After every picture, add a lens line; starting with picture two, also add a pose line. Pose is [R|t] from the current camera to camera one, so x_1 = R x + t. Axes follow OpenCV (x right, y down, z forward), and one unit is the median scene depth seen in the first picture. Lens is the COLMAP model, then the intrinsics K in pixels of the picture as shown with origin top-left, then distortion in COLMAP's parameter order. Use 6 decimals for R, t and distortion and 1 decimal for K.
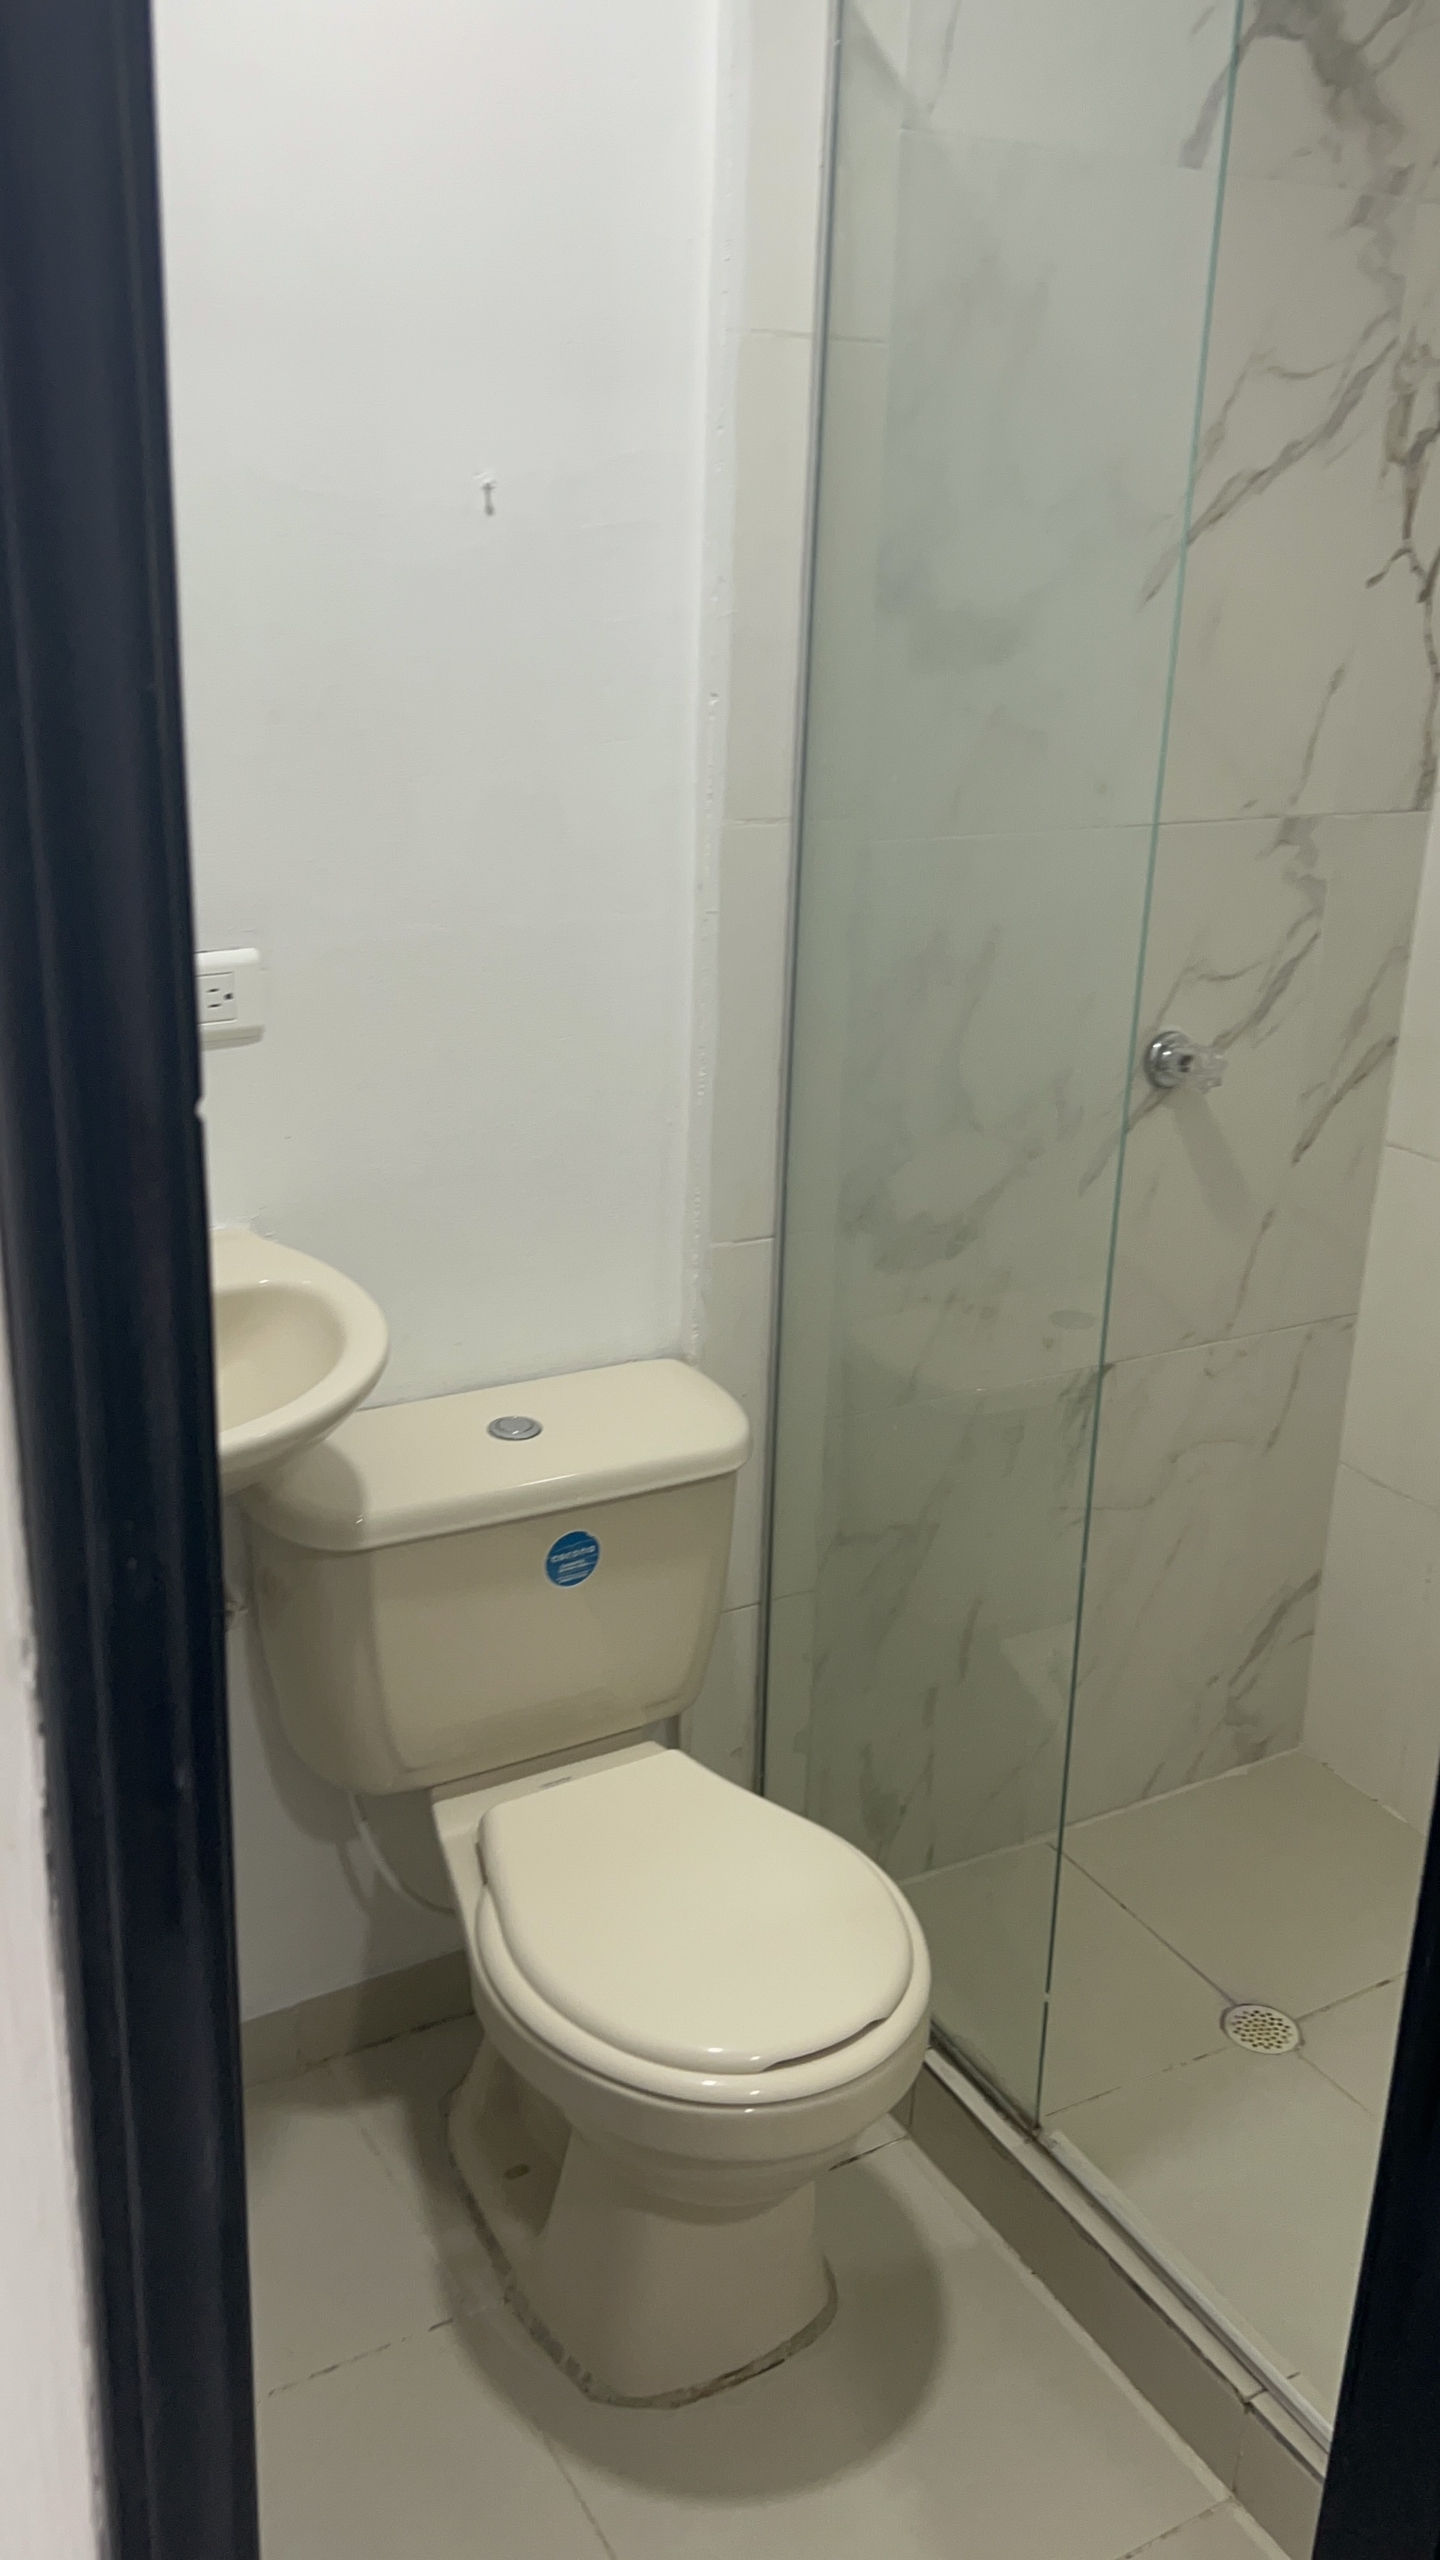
lens RADIAL K [[2211.1, 0, 720.0], [0, 2211.1, 1280.0], [0, 0, 1]] dist [0.132807, -0.310370]
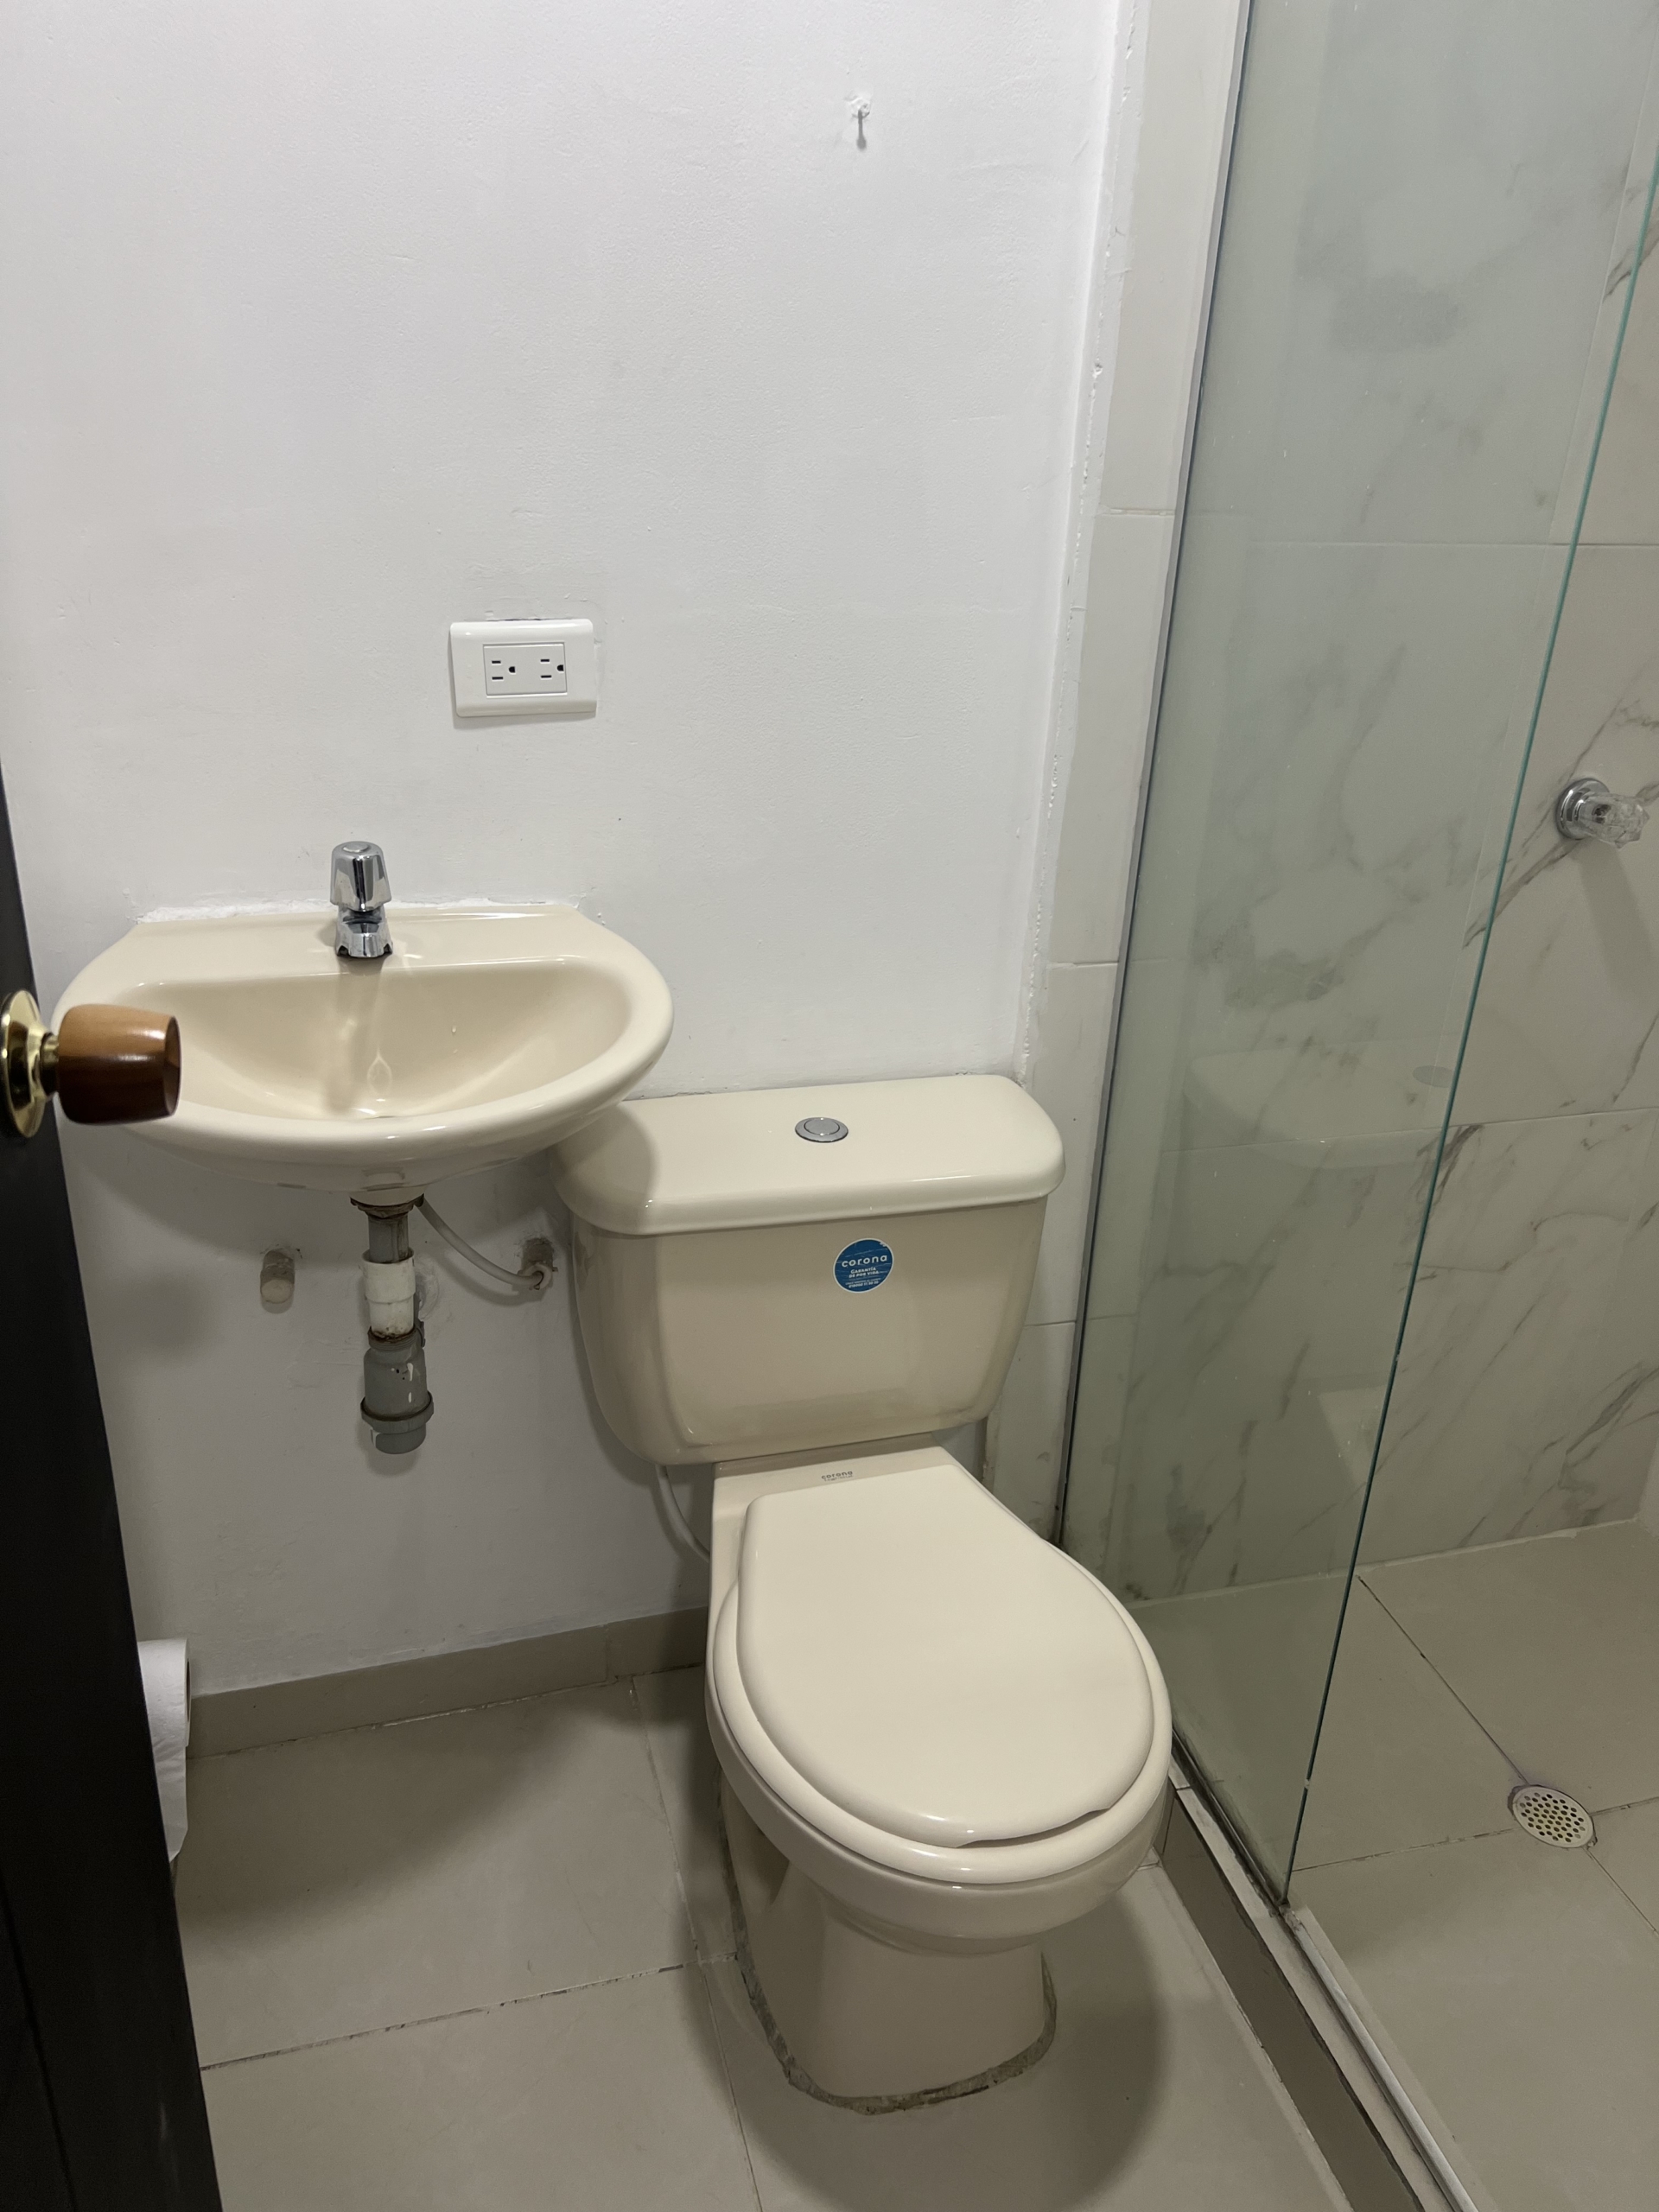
lens RADIAL K [[1695.4, 0, 773.3], [0, 1695.4, 1127.1], [0, 0, 1]] dist [0.064381, -0.080743]
pose [[0.967726, 0.107062, -0.228131, 0.056300], [-0.088801, 0.992075, 0.088889, -0.000307], [0.235840, -0.065762, 0.969564, 0.232942]]
